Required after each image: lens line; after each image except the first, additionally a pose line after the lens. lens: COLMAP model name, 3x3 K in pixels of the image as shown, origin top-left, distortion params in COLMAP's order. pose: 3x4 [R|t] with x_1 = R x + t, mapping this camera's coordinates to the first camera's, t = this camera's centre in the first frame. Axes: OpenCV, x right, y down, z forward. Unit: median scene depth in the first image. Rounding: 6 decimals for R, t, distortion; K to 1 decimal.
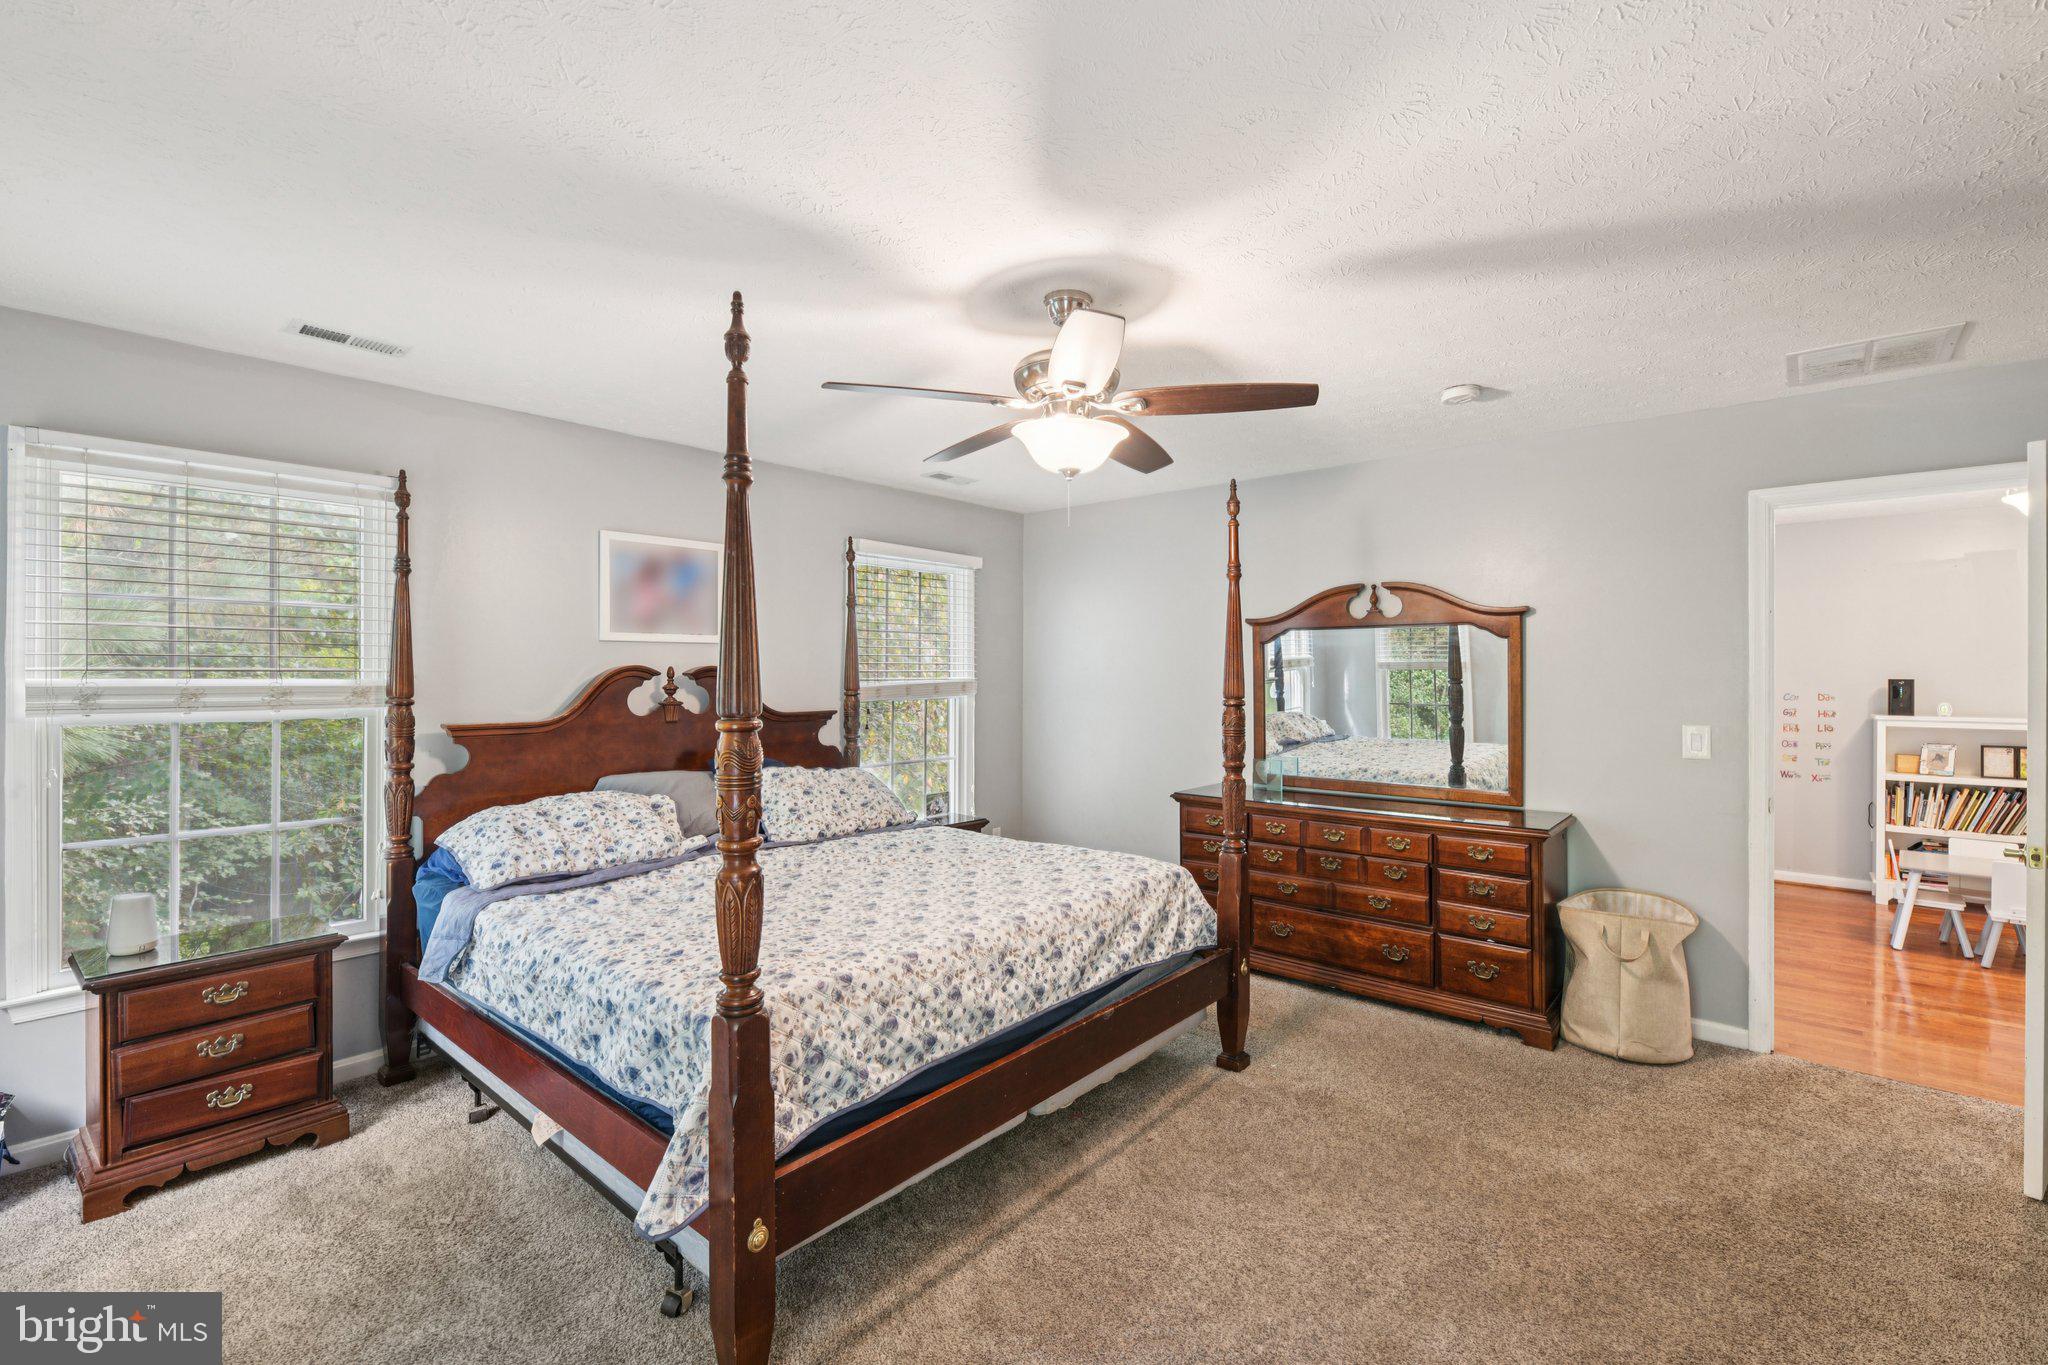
lens RADIAL K [[896.5, 0, 1039.8], [0, 896.5, 684.9], [0, 0, 1]] dist [0.013477, -0.000177]
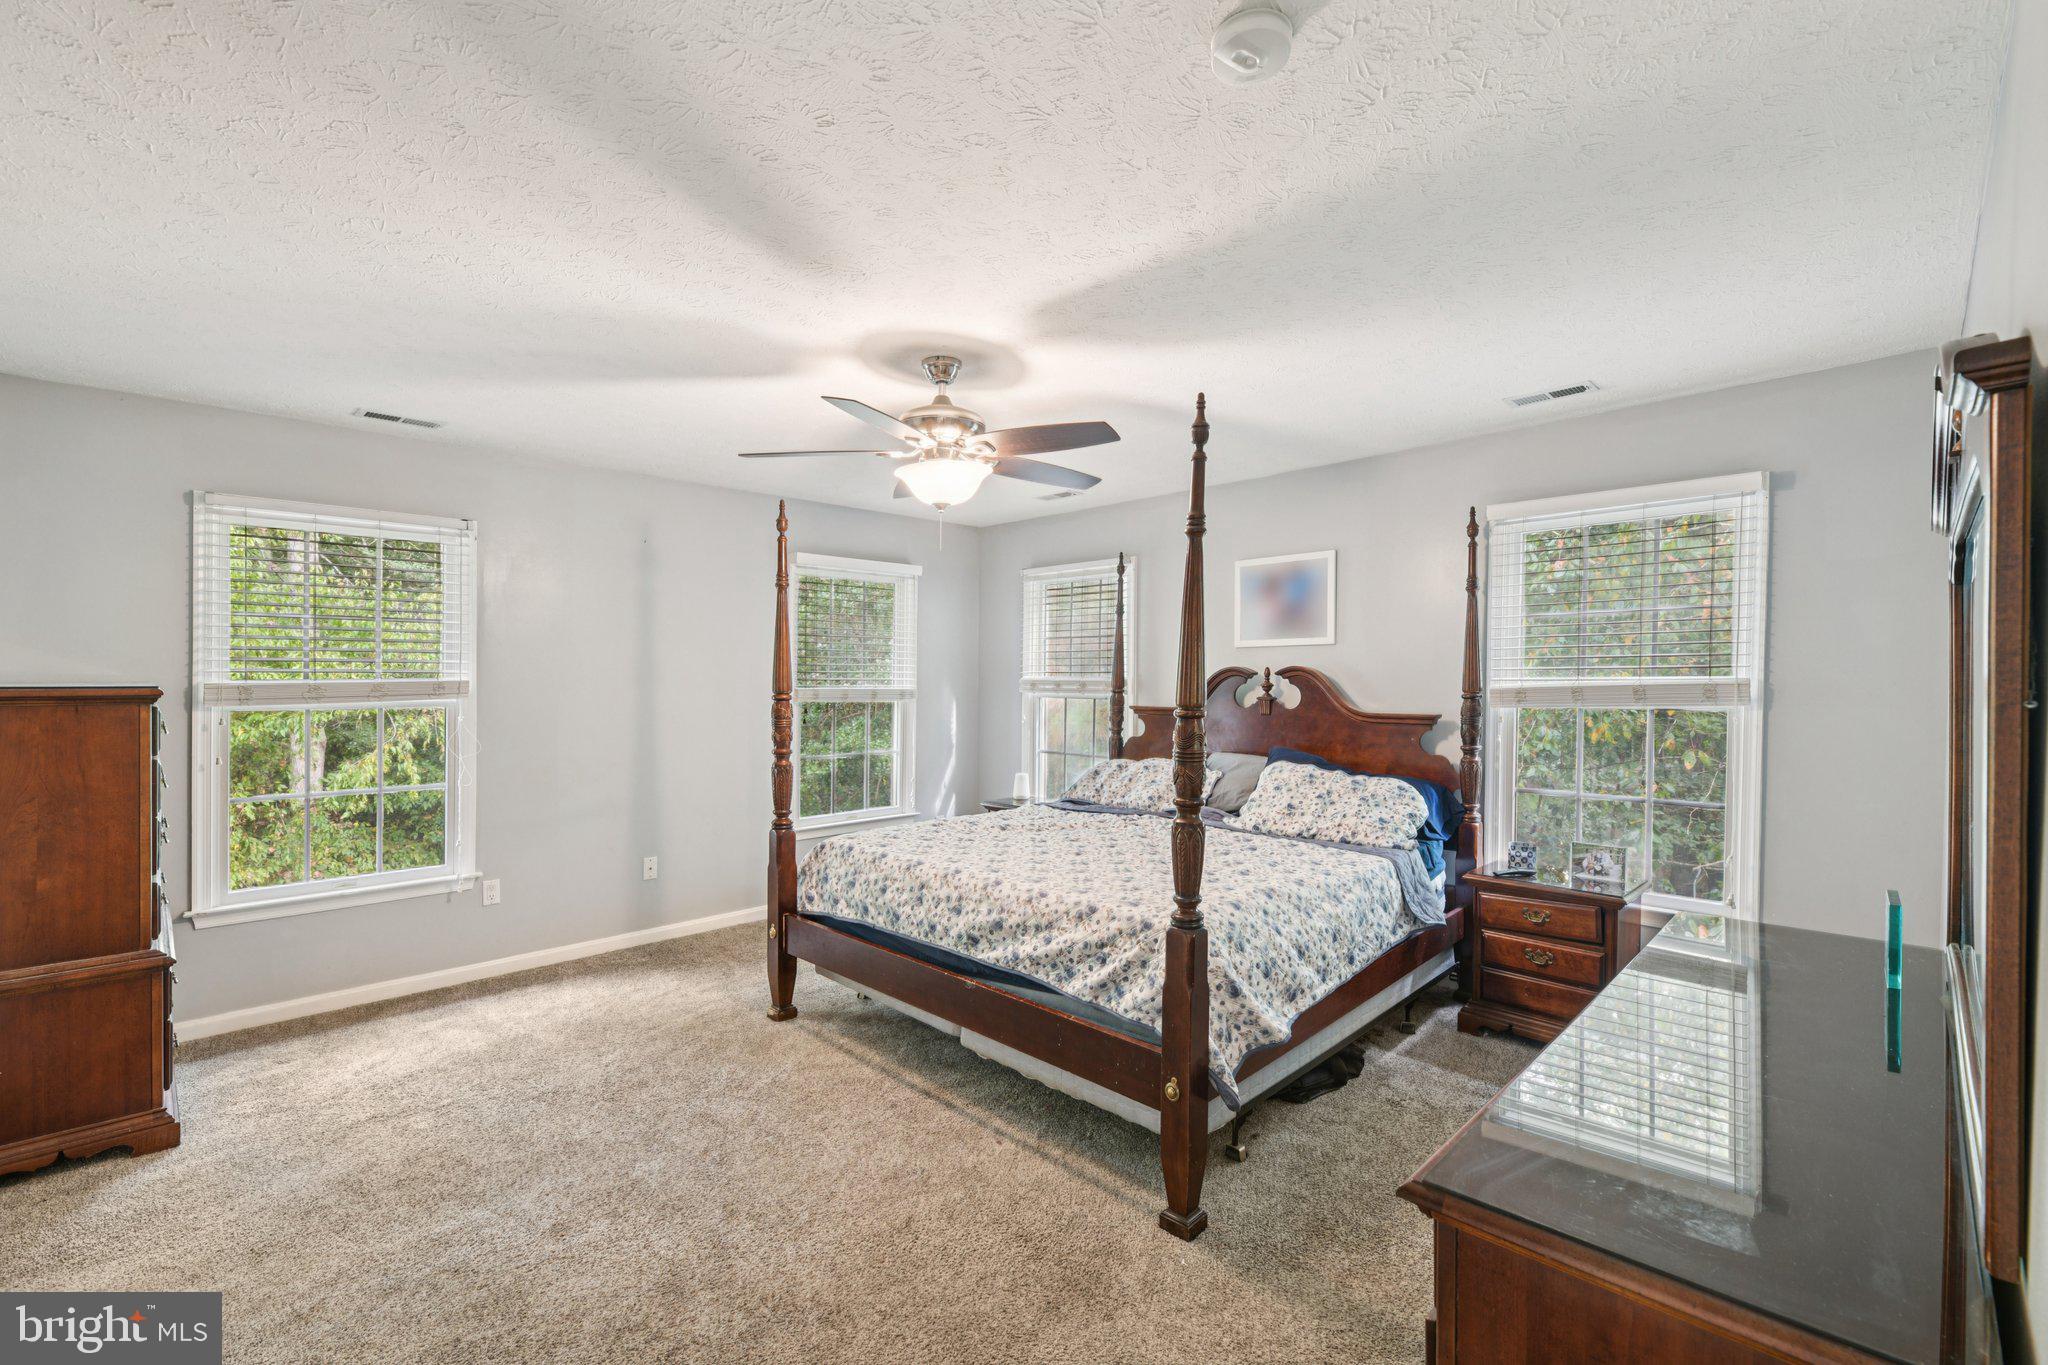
lens RADIAL K [[896.5, 0, 1009.7], [0, 896.5, 673.3], [0, 0, 1]] dist [0.013477, -0.000177]
pose [[-0.104000, -0.000523, -0.994577, 1.030008], [-0.010647, 0.999943, 0.000588, -0.012320], [0.994520, 0.010651, -0.103999, 1.029172]]
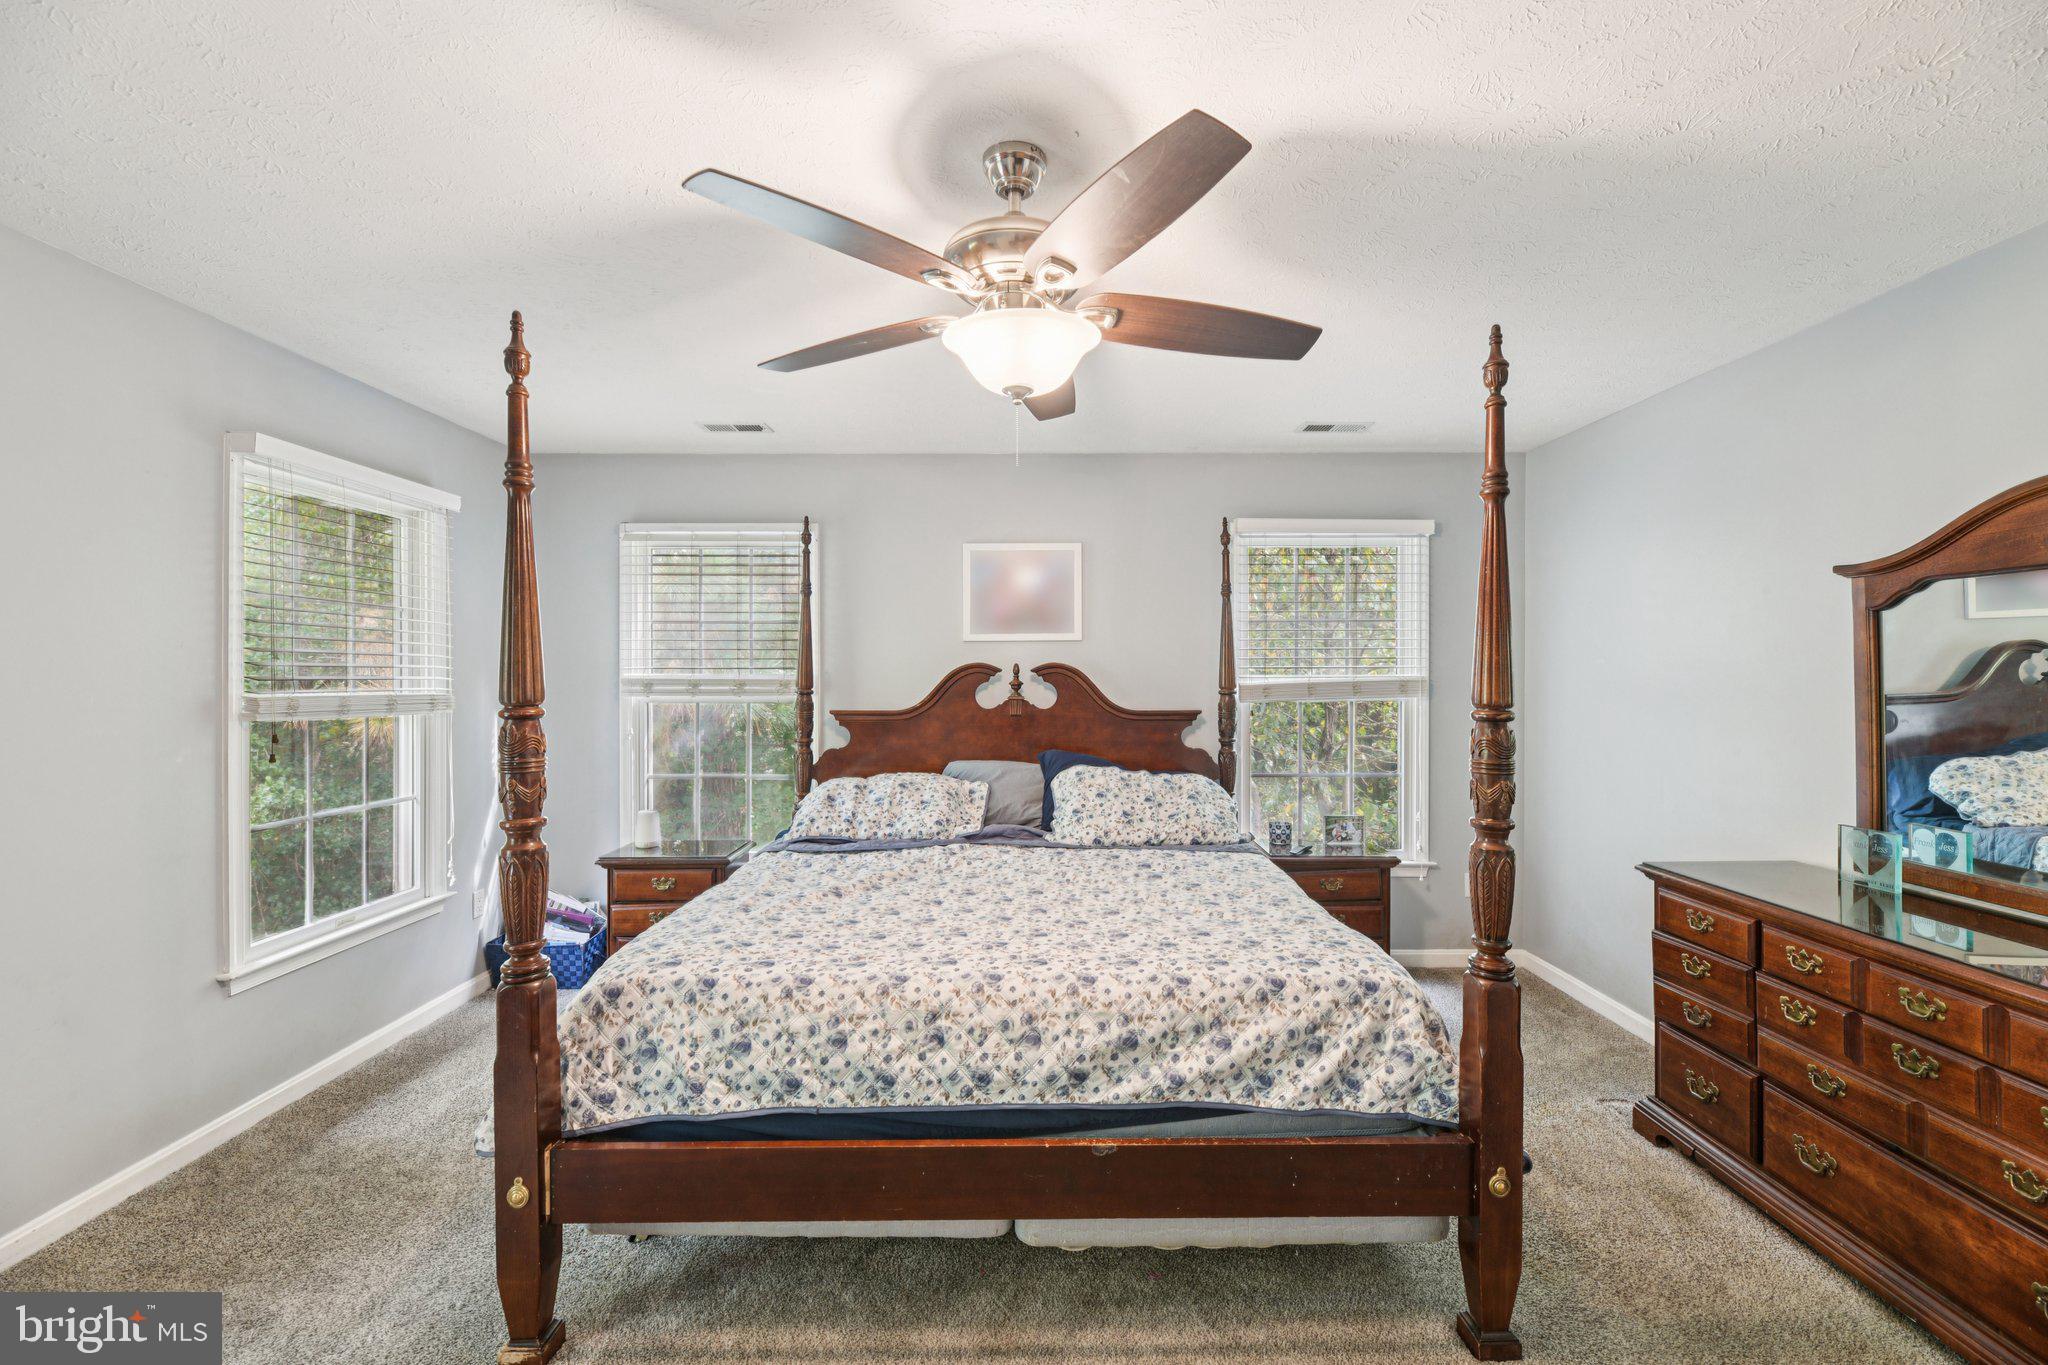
lens RADIAL K [[853.8, 0, 1028.5], [0, 853.8, 681.7], [0, 0, 1]] dist [0.001124, -0.001948]
pose [[0.649859, 0.006401, -0.760028, 0.483198], [-0.009790, 0.999952, 0.000051, 0.001125], [0.759992, 0.007408, 0.649891, 0.460357]]
